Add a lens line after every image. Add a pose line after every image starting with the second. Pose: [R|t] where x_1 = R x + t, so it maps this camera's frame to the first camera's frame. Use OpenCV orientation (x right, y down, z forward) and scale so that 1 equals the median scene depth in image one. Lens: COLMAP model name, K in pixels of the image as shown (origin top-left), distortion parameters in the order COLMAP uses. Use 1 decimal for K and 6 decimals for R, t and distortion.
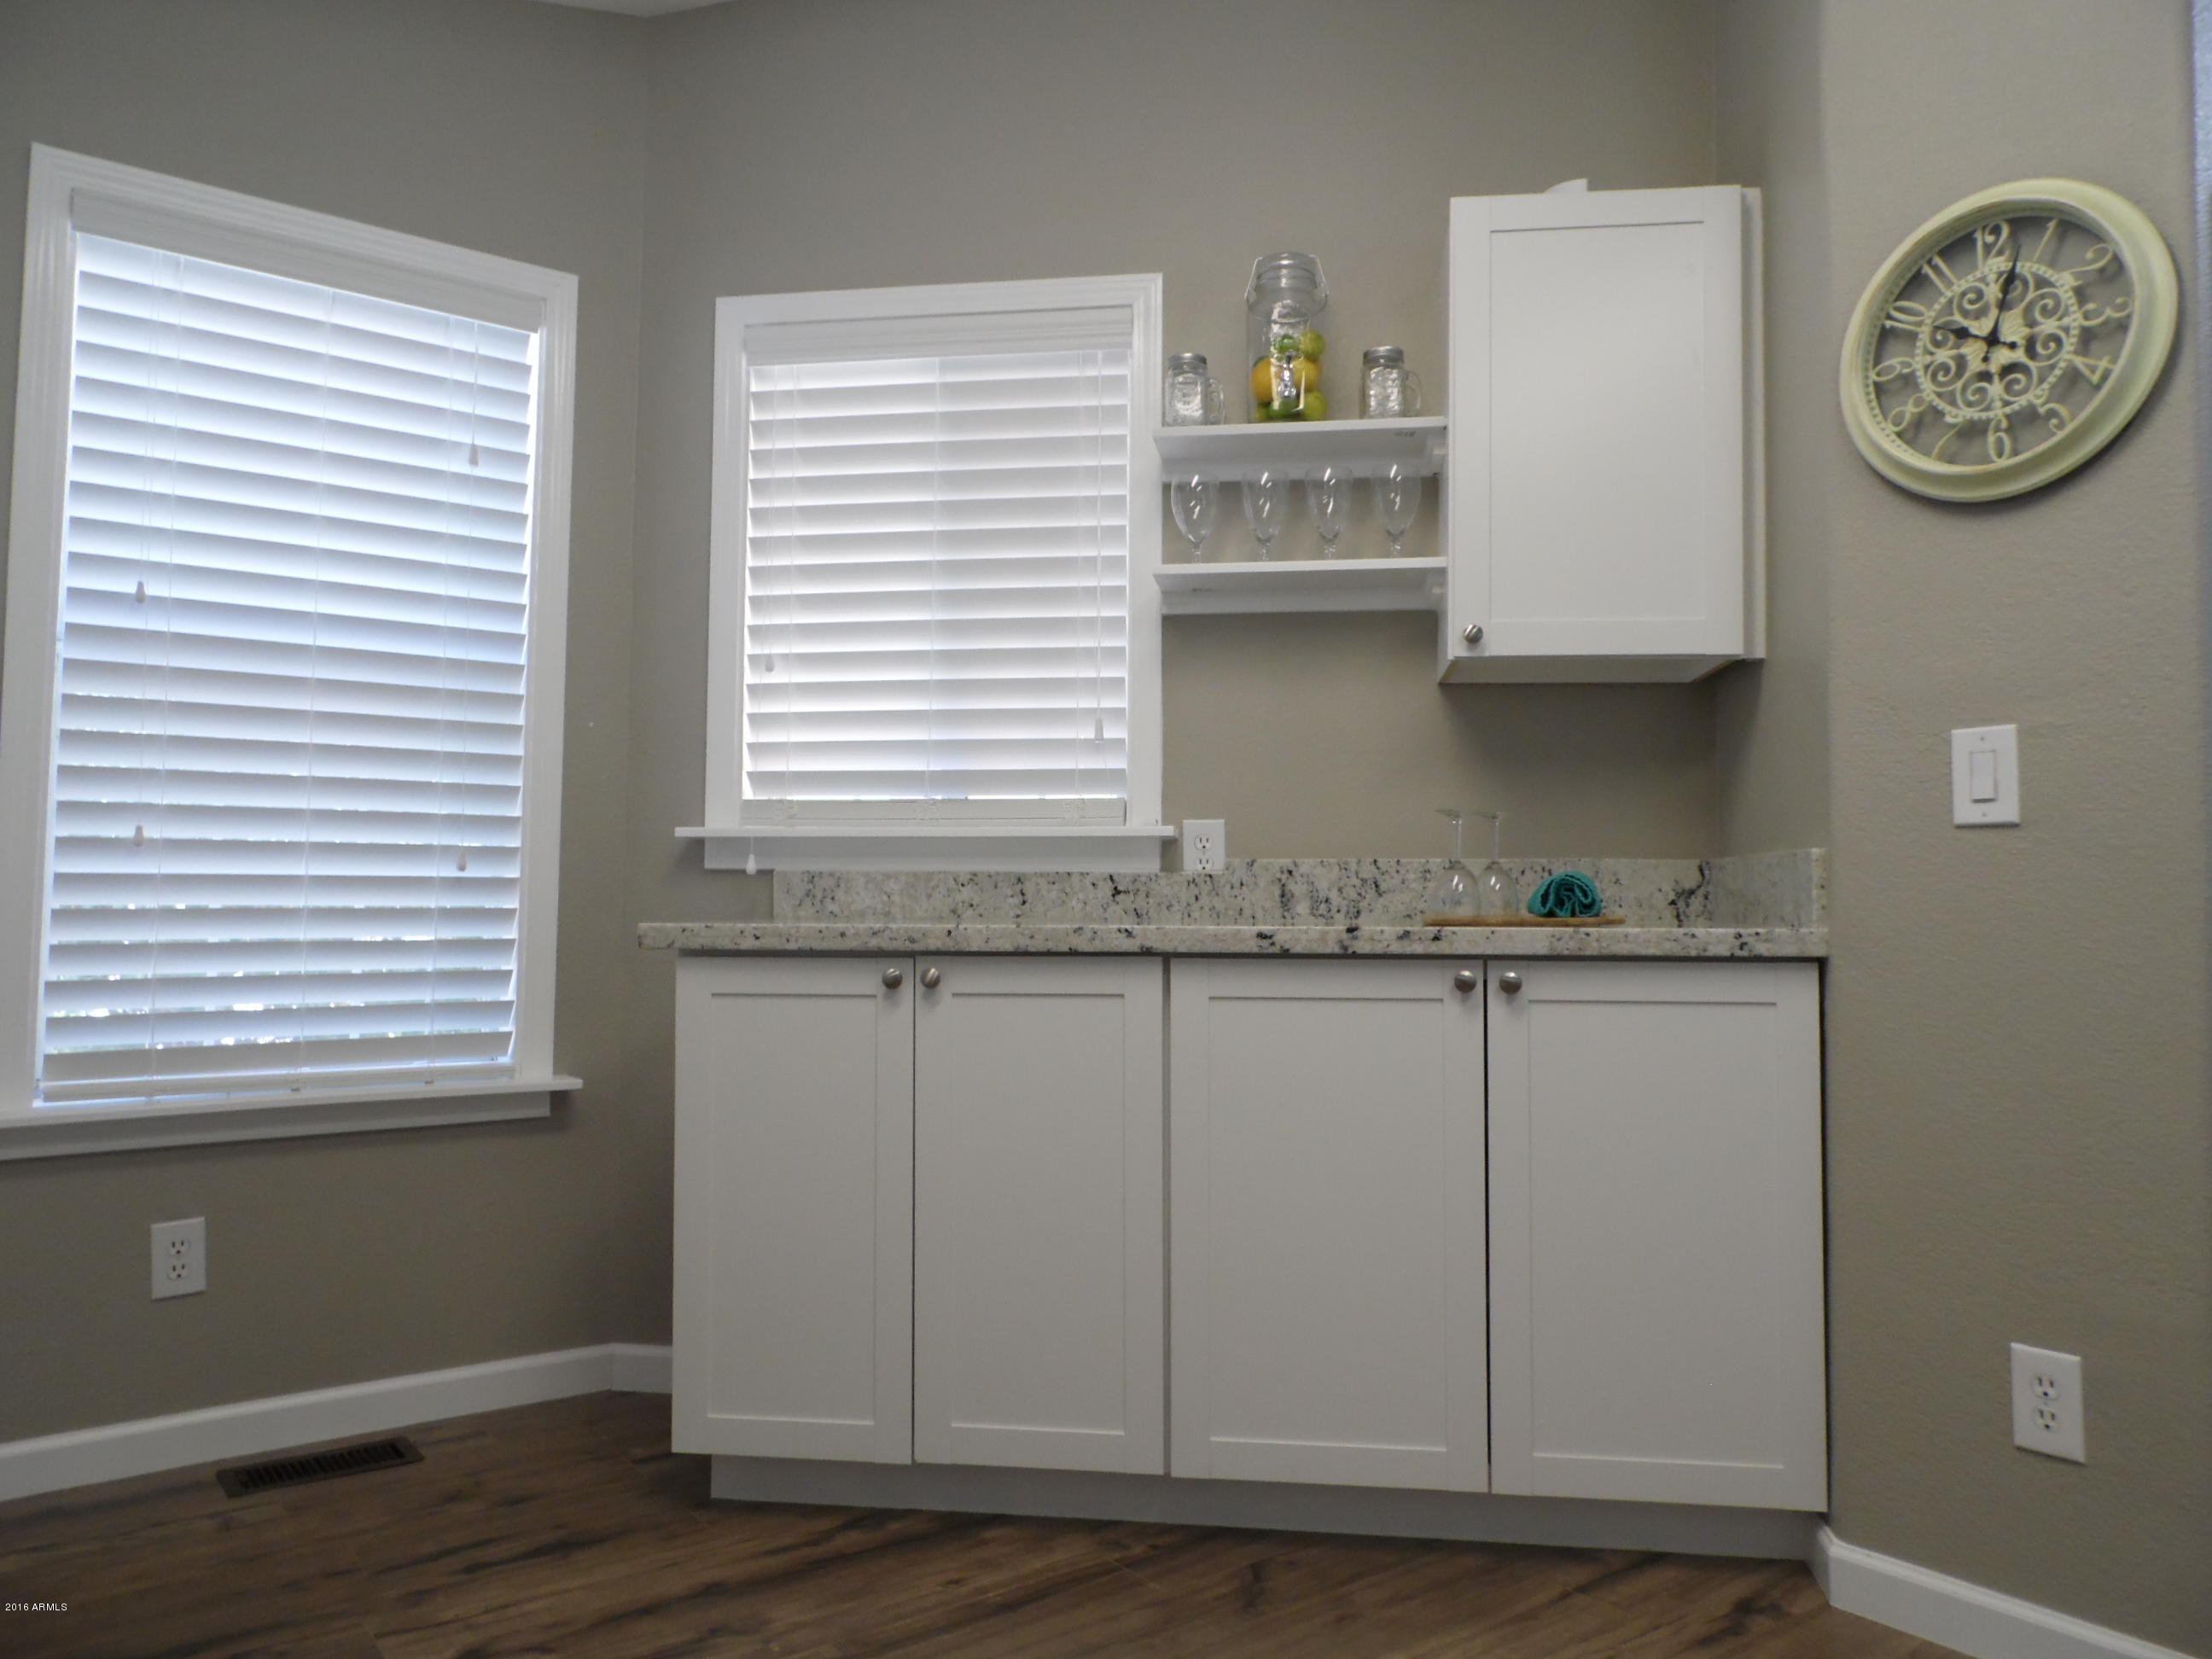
lens RADIAL K [[1570.5, 0, 1106.0], [0, 1570.5, 829.5], [0, 0, 1]] dist [-0.002778, -0.002901]
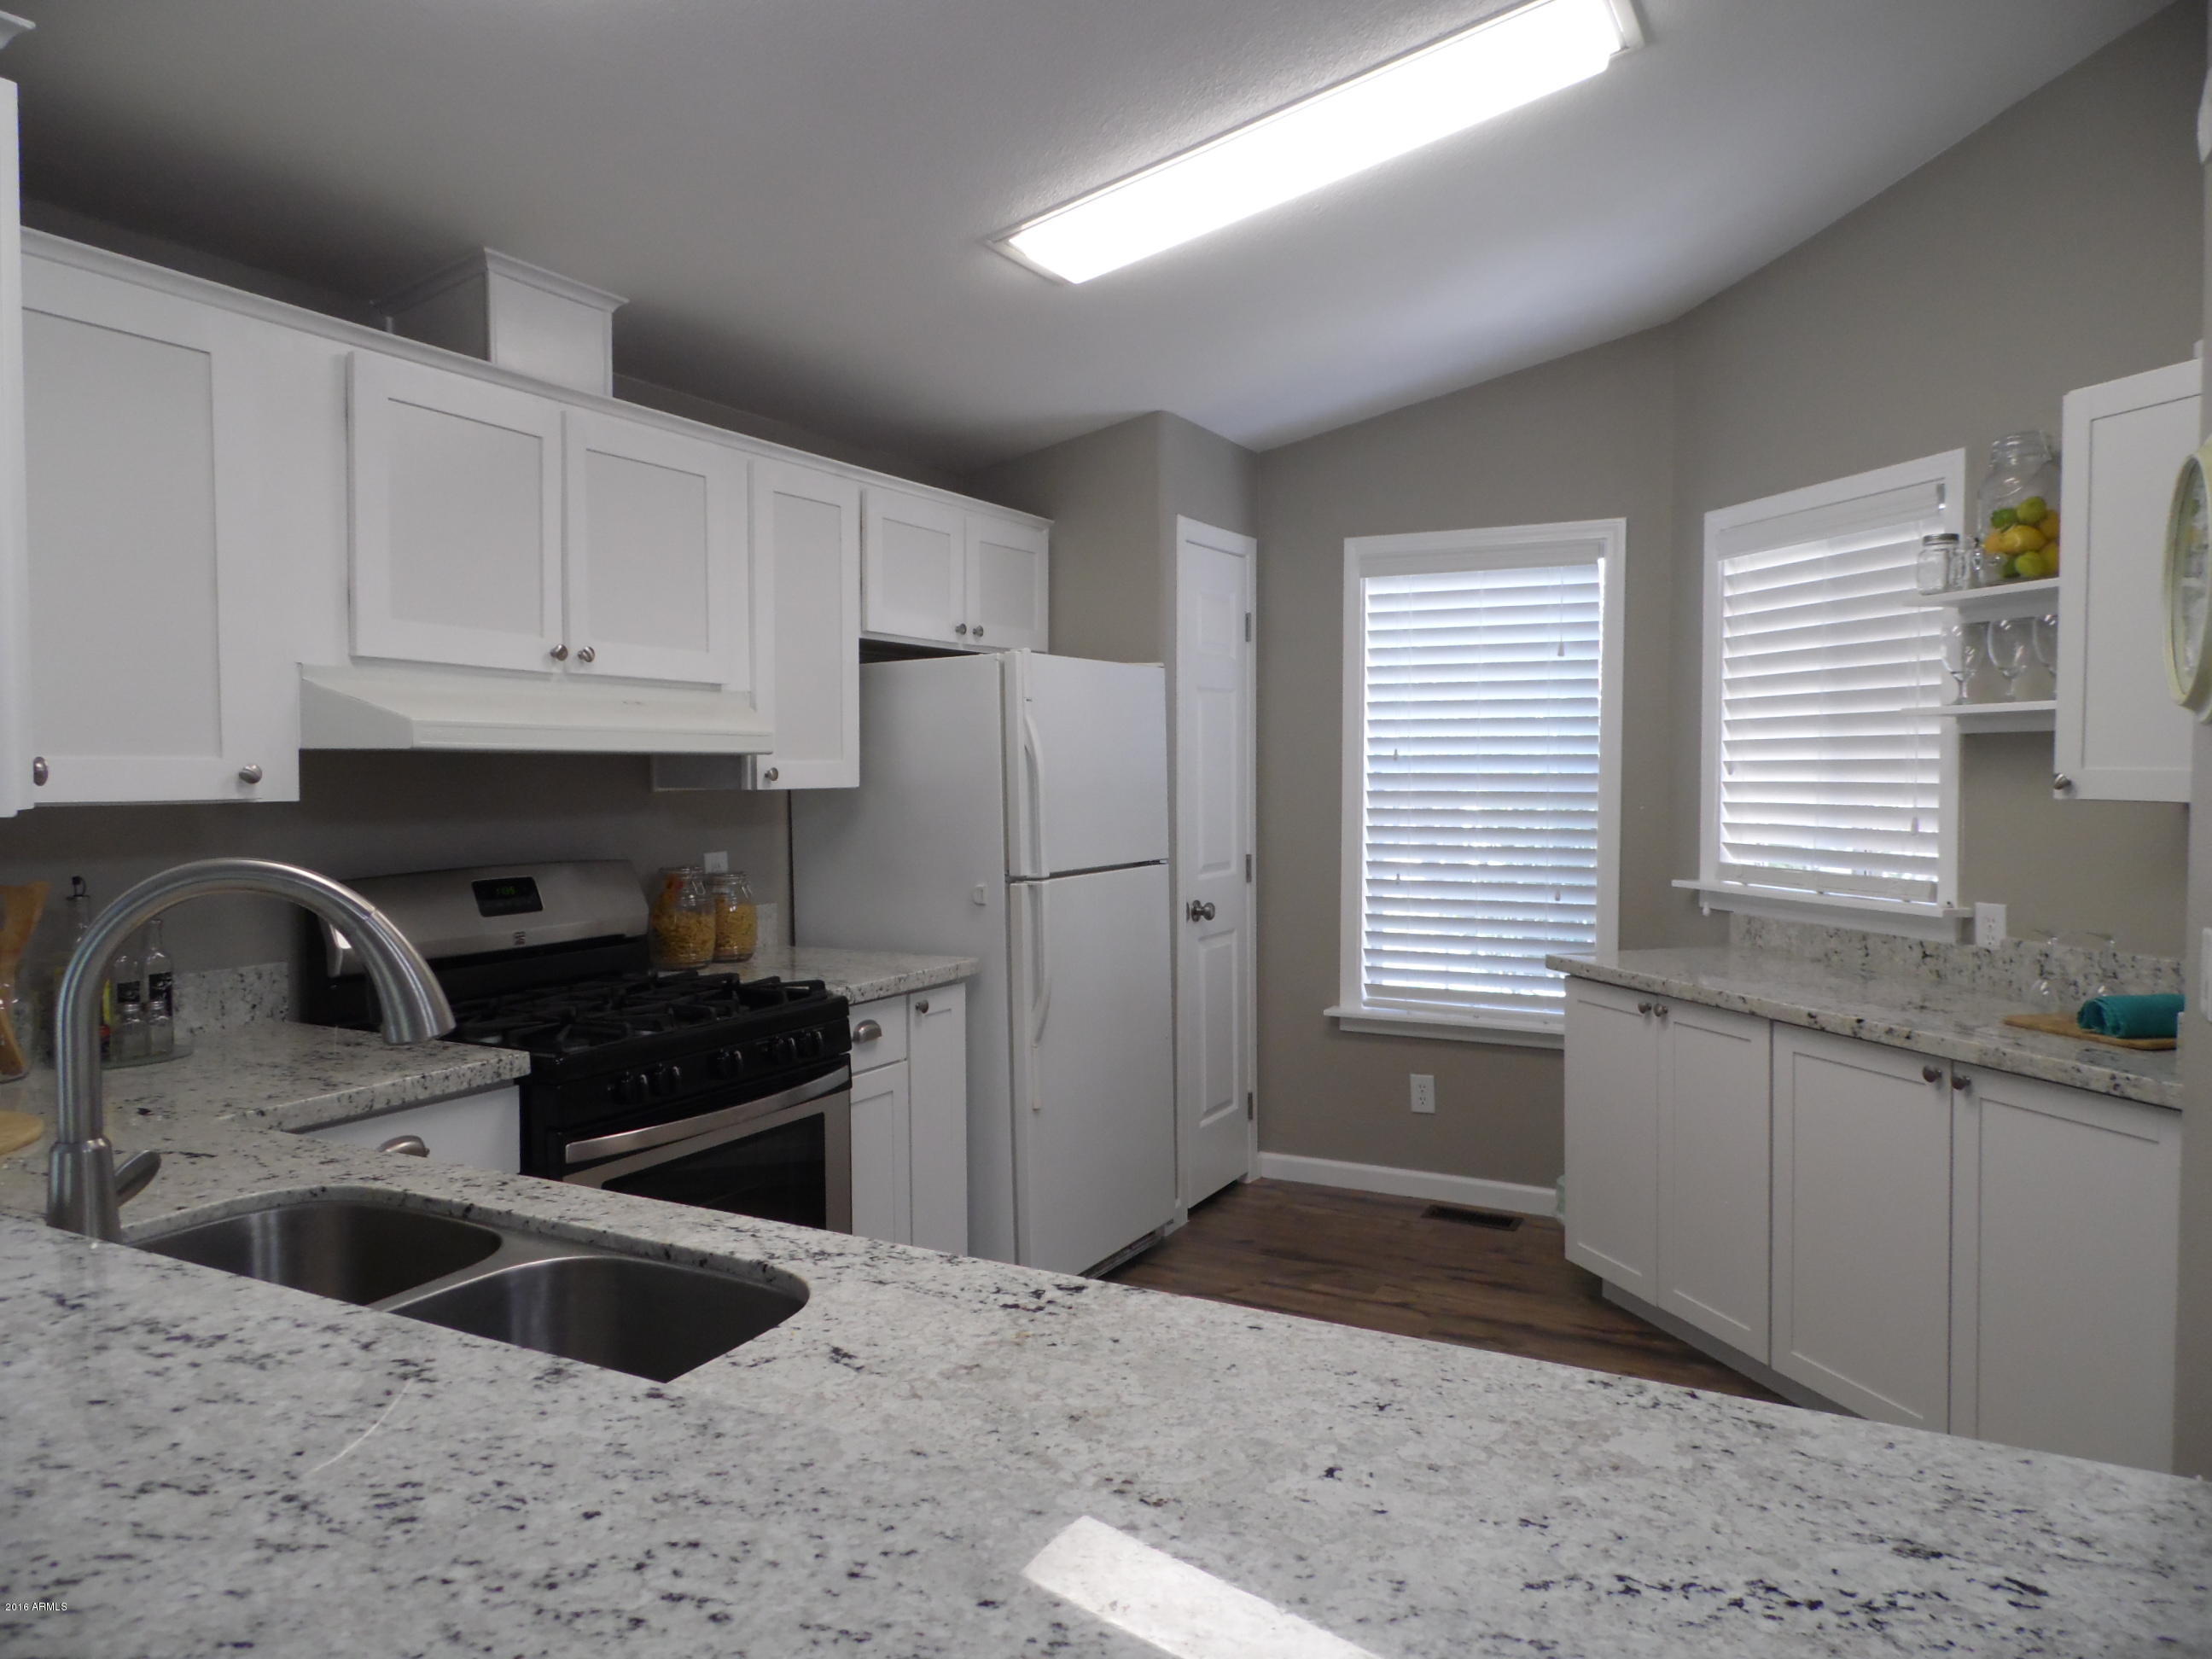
lens RADIAL K [[1537.0, 0, 1106.0], [0, 1537.0, 829.5], [0, 0, 1]] dist [-0.008150, -0.004573]
pose [[0.404391, 0.037833, -0.913803, 0.876071], [0.045991, 0.997039, 0.061632, -0.169825], [0.913429, -0.066950, 0.401454, -0.094496]]
